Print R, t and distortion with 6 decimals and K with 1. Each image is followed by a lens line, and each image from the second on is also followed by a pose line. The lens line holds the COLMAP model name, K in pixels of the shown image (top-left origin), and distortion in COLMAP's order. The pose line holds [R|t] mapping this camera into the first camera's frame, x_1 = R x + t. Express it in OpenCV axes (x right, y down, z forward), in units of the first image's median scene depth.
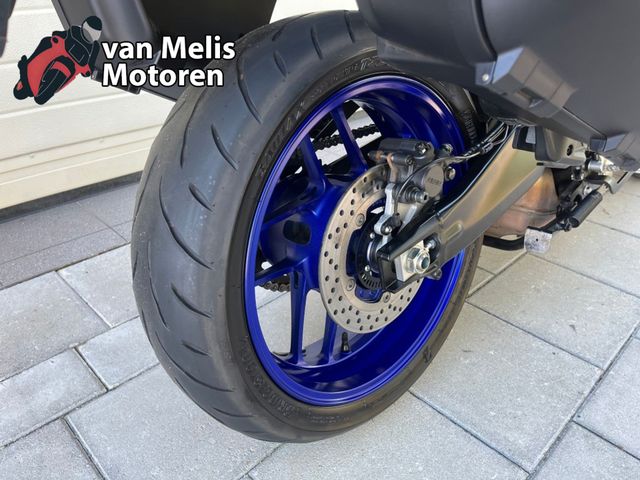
lens RADIAL K [[481.4, 0, 321.0], [0, 481.4, 240.6], [0, 0, 1]] dist [0.008369, -0.005134]
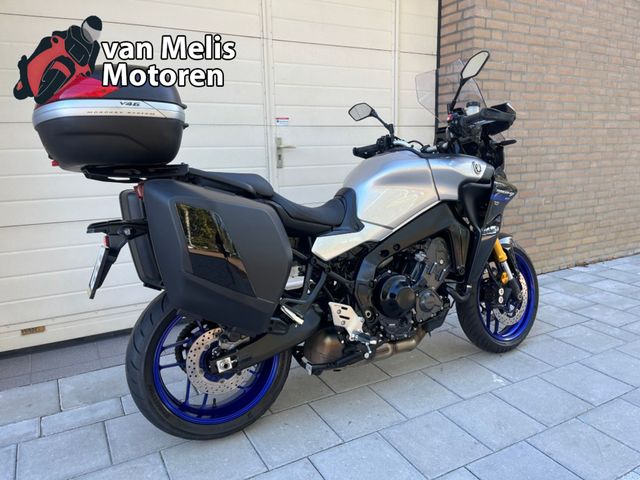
lens RADIAL K [[481.4, 0, 324.4], [0, 481.4, 240.9], [0, 0, 1]] dist [0.008369, -0.005134]
pose [[0.965511, 0.047420, -0.256009, 1.390727], [-0.119207, 0.954673, -0.272743, 0.047655], [0.231471, 0.293854, 0.927400, -1.557251]]
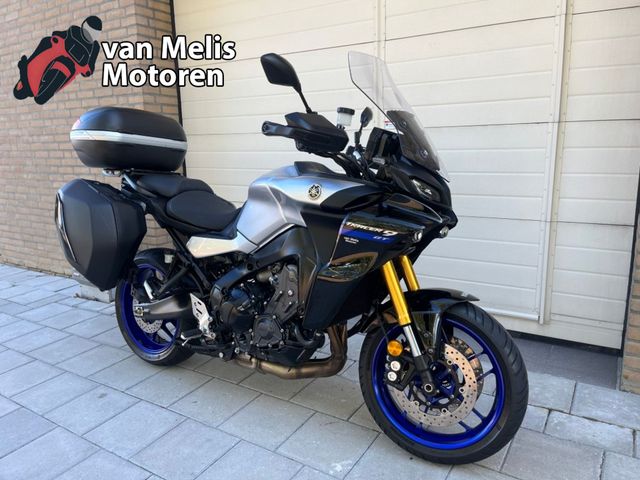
lens RADIAL K [[481.4, 0, 320.6], [0, 481.4, 237.2], [0, 0, 1]] dist [0.008369, -0.005134]
pose [[0.243611, 0.197309, -0.949591, 4.104691], [-0.442195, 0.893999, 0.072316, -1.421819], [0.863202, 0.402288, 0.305036, 0.896923]]
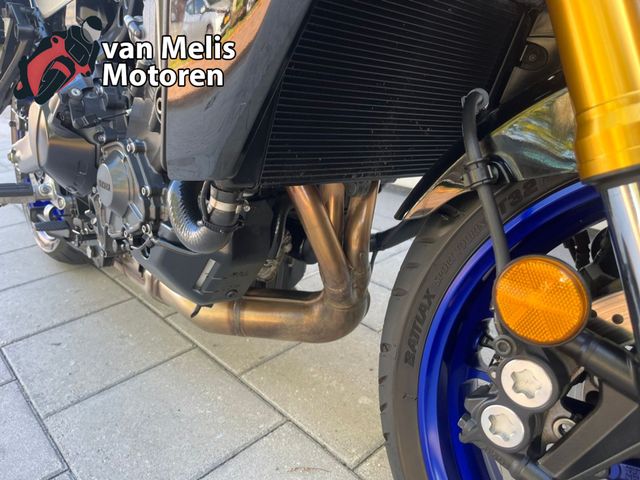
lens RADIAL K [[481.4, 0, 321.8], [0, 481.4, 239.7], [0, 0, 1]] dist [0.008369, -0.005134]
pose [[-0.007167, 0.363558, -0.931544, 2.226672], [-0.474382, 0.818835, 0.323220, -0.962234], [0.880290, 0.444224, 0.166596, 2.014353]]
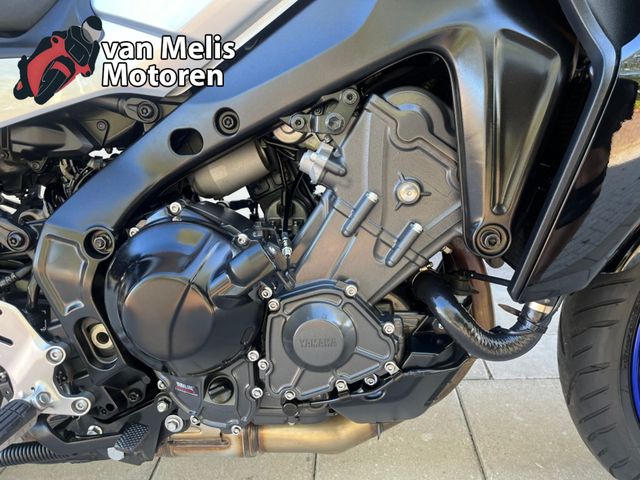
lens RADIAL K [[481.4, 0, 318.7], [0, 481.4, 244.6], [0, 0, 1]] dist [0.008369, -0.005134]
pose [[0.696383, 0.220541, -0.682944, 1.803962], [-0.300629, 0.953740, 0.001444, -0.691365], [0.651670, 0.204307, 0.730469, 1.087972]]
